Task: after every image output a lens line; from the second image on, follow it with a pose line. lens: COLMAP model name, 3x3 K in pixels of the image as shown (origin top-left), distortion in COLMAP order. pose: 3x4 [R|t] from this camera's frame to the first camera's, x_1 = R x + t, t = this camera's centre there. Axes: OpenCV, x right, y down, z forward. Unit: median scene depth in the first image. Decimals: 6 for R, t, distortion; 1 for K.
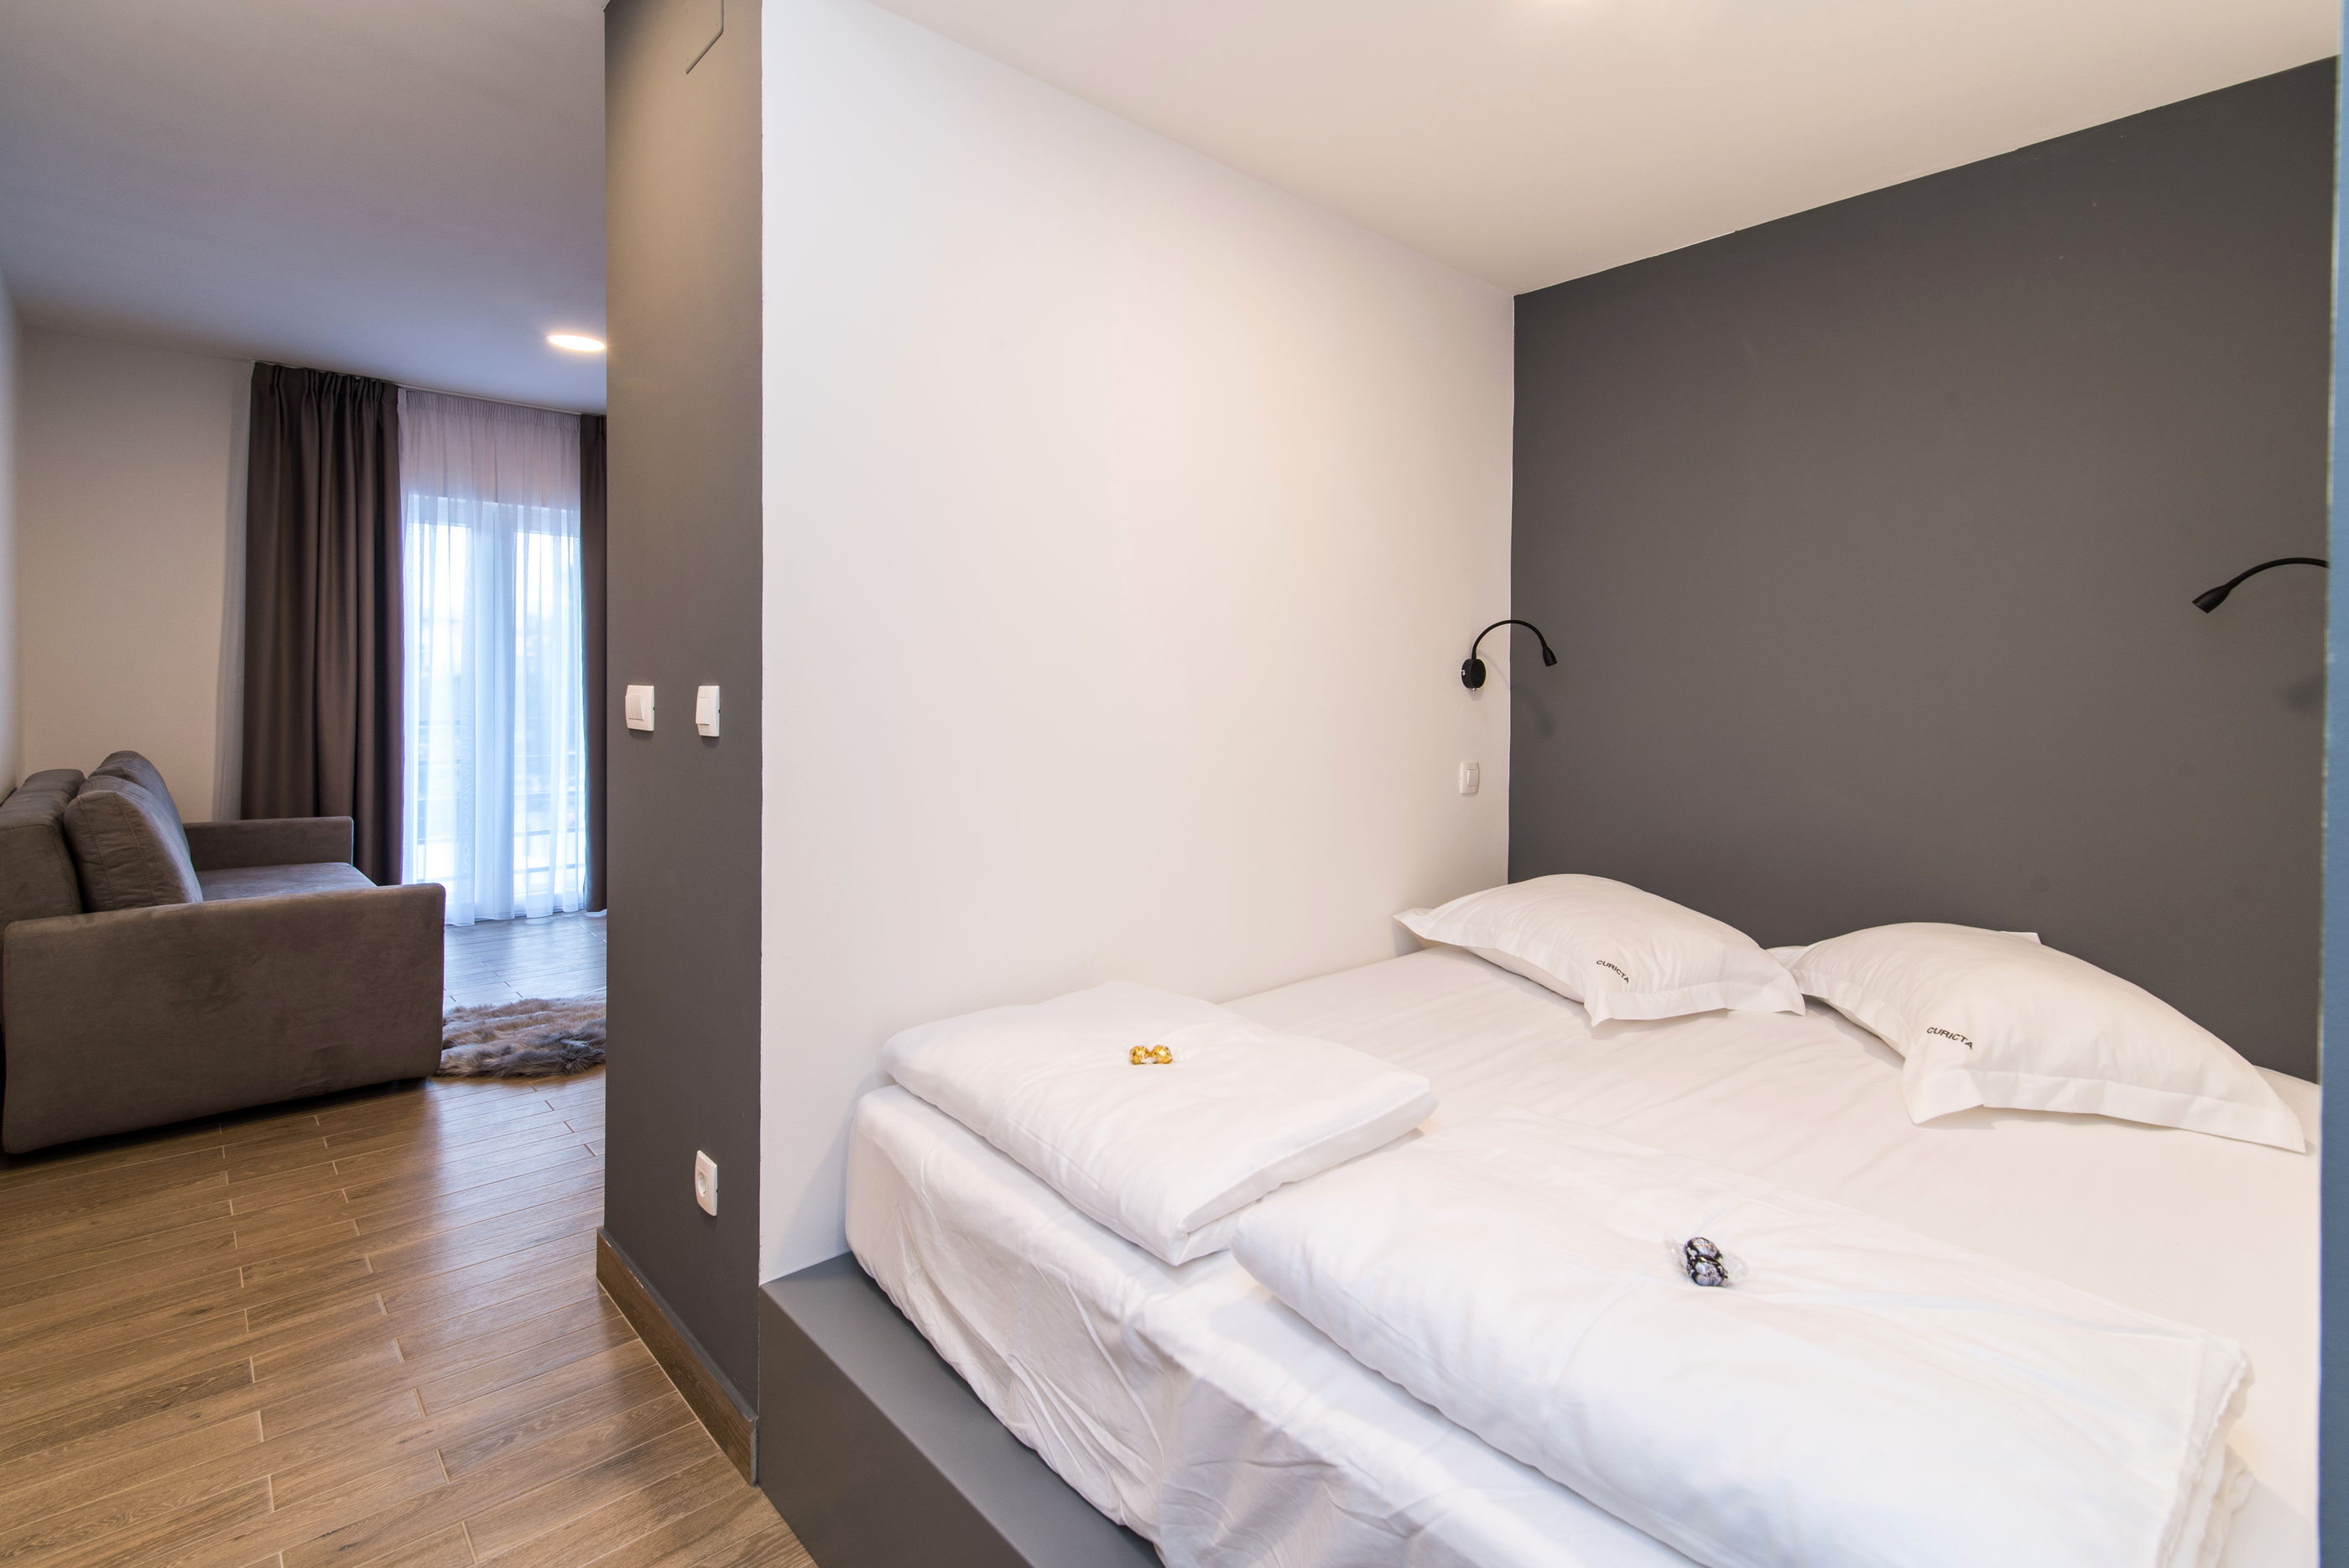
lens RADIAL K [[1160.2, 0, 1202.9], [0, 1160.2, 715.2], [0, 0, 1]] dist [0.013680, -0.001274]
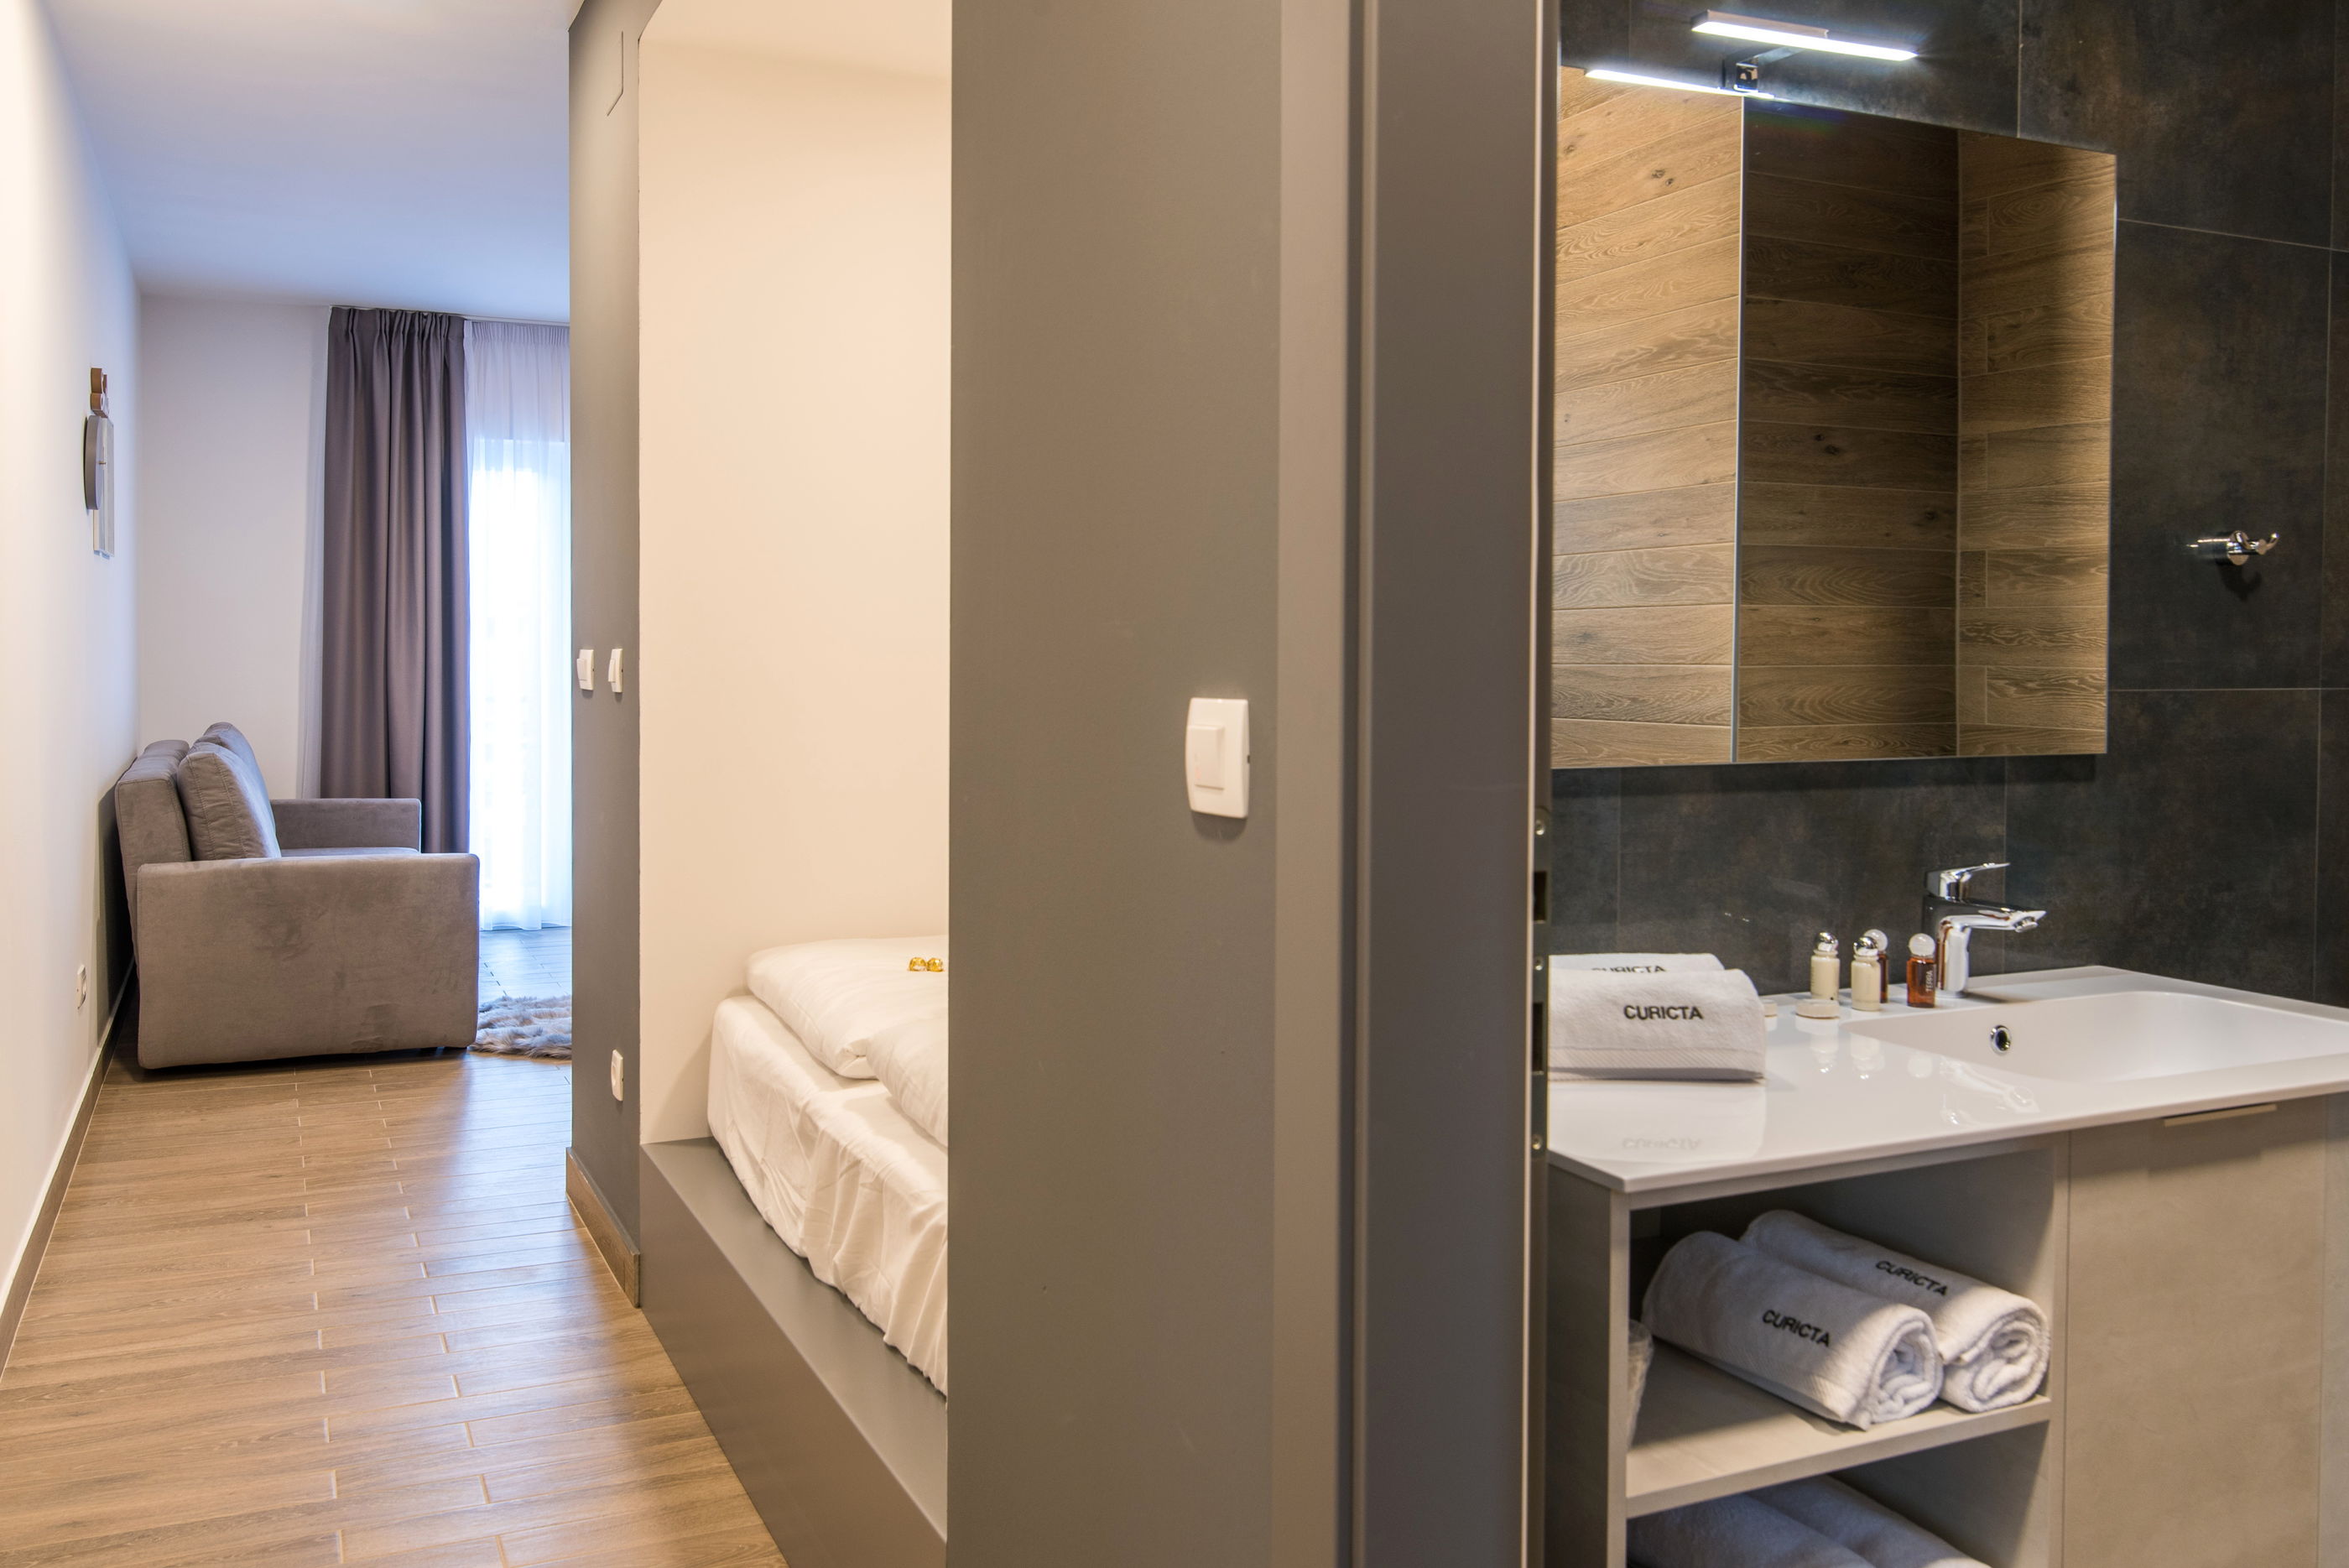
lens RADIAL K [[1979.7, 0, 1109.2], [0, 1979.7, 748.4], [0, 0, 1]] dist [-0.004814, -0.000322]
pose [[0.948068, 0.010801, -0.317886, 0.373922], [-0.004317, 0.999768, 0.021096, 0.017233], [0.318040, -0.018628, 0.947894, -0.400448]]
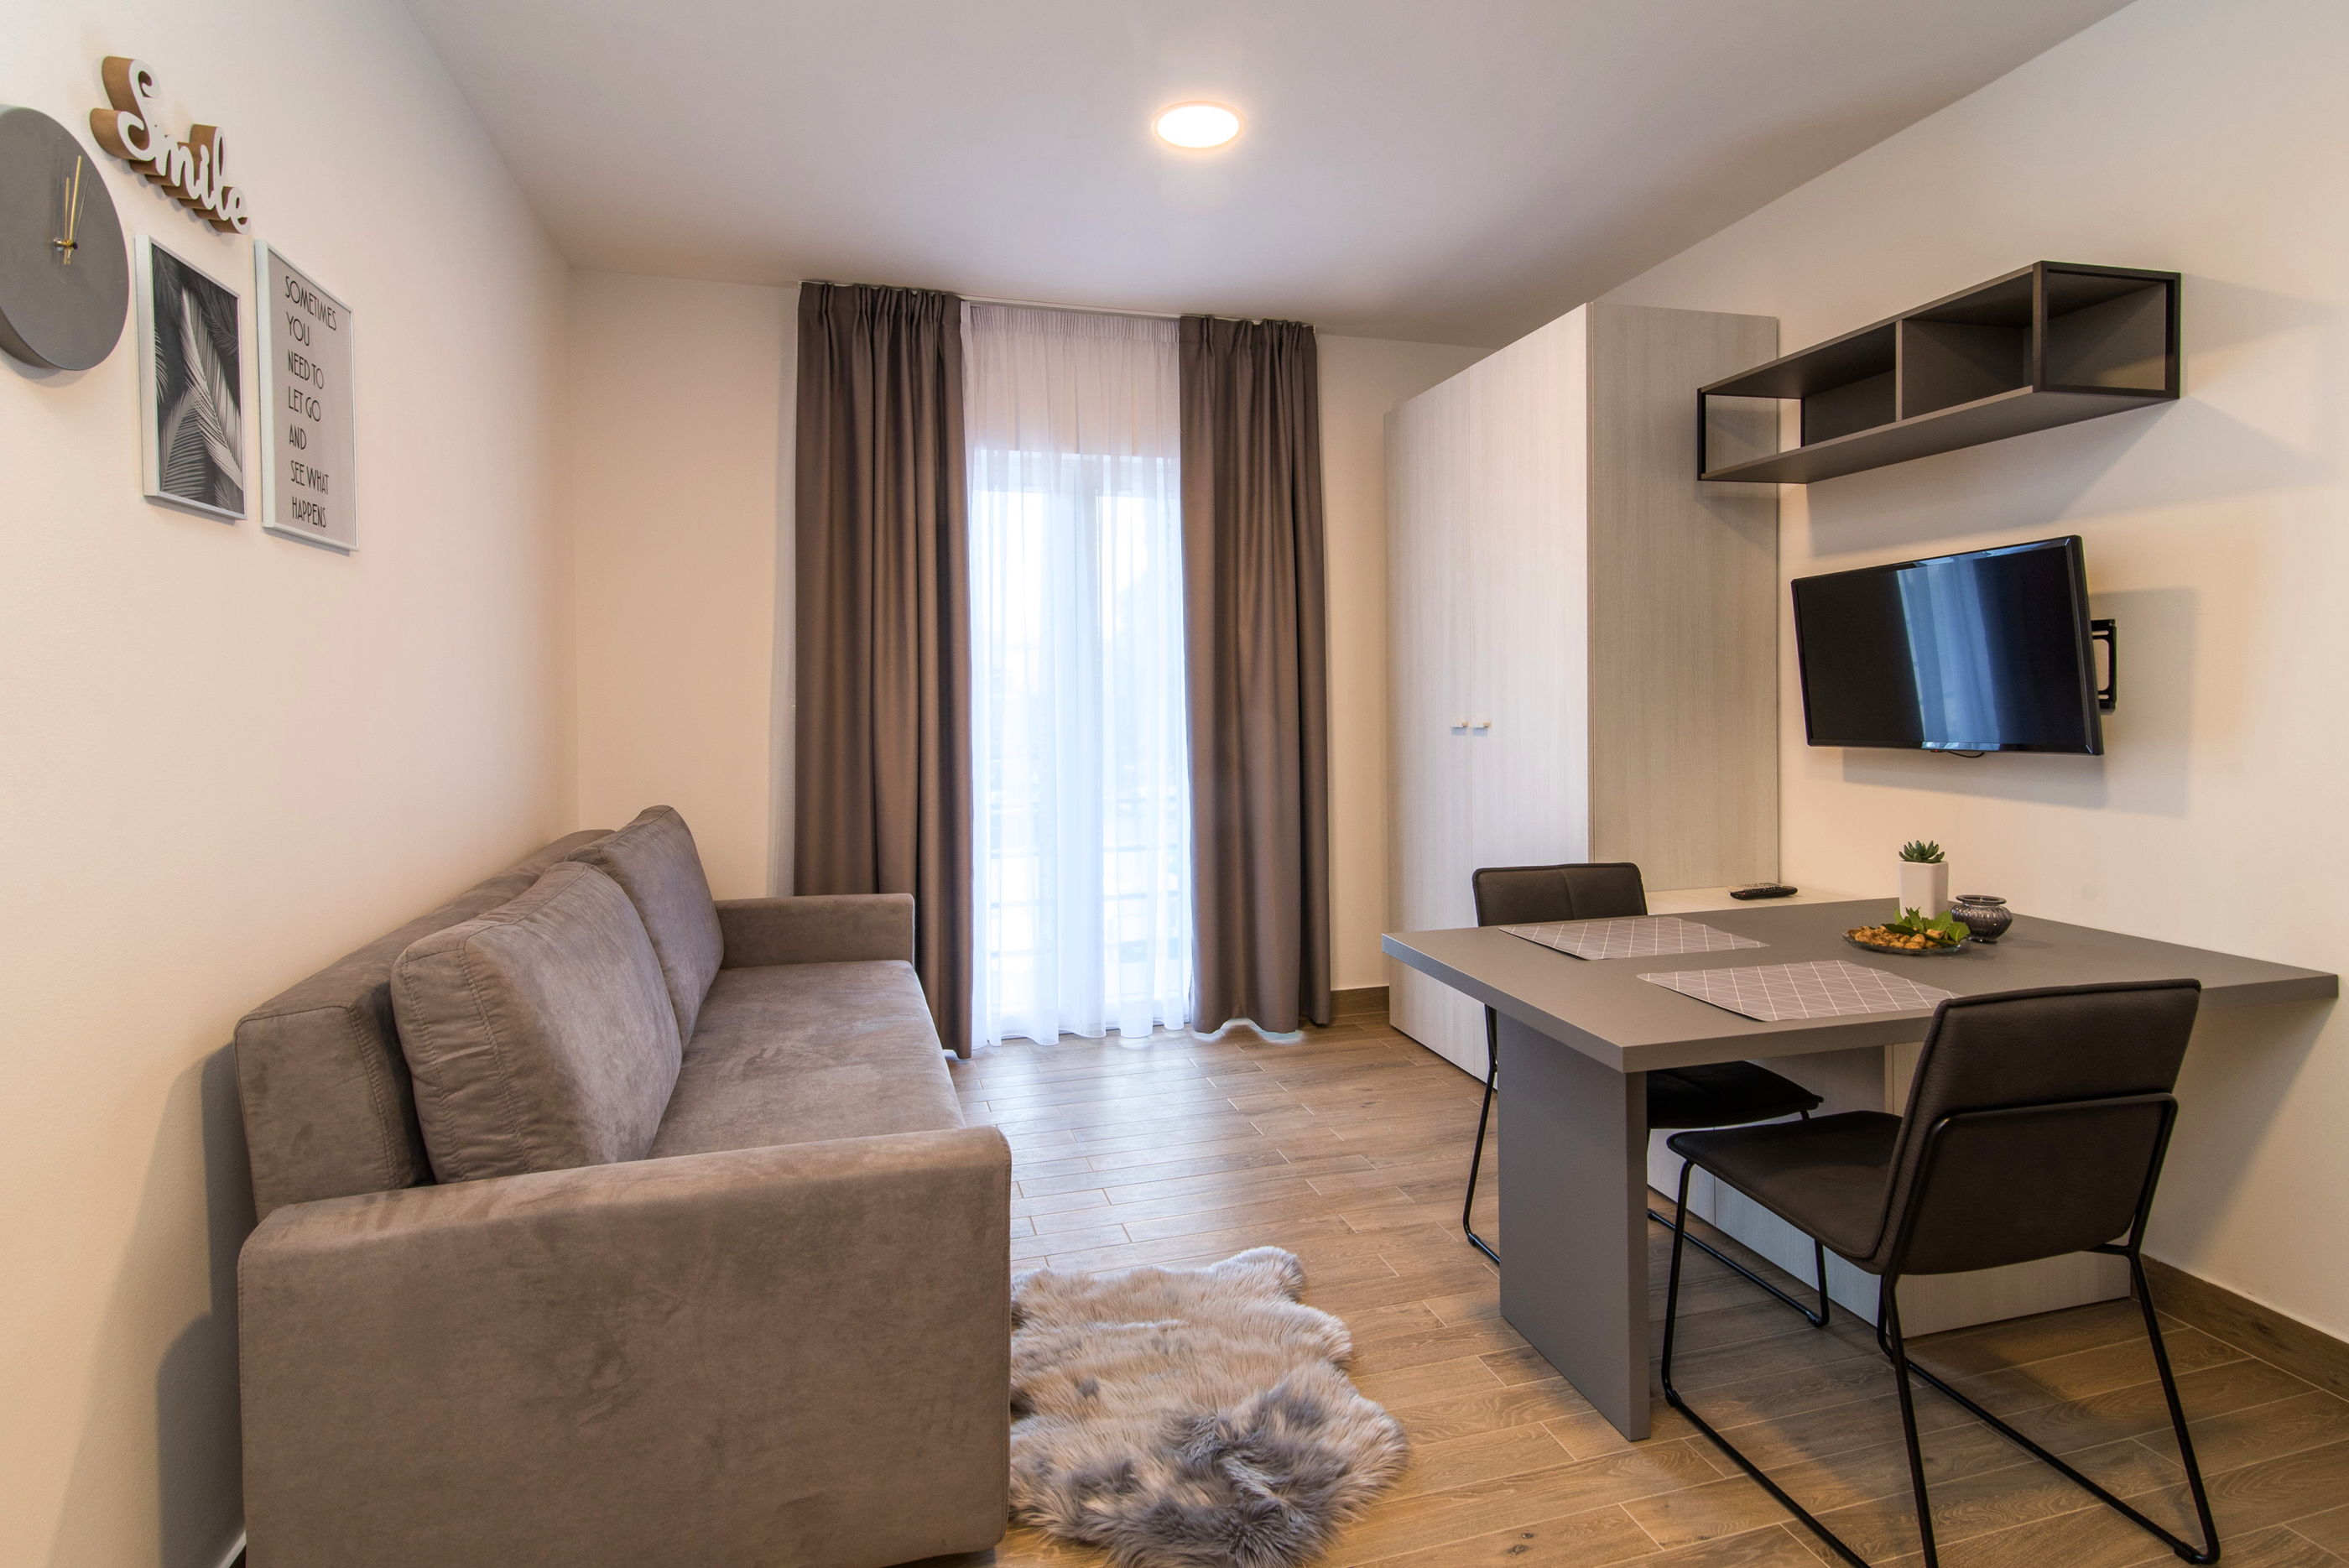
lens RADIAL K [[1160.2, 0, 1185.9], [0, 1160.2, 734.2], [0, 0, 1]] dist [0.013680, -0.001274]
pose [[0.902947, -0.009456, -0.429649, -0.369542], [0.011642, 0.999929, 0.002459, -0.017754], [0.429595, -0.007222, 0.902993, 0.588017]]
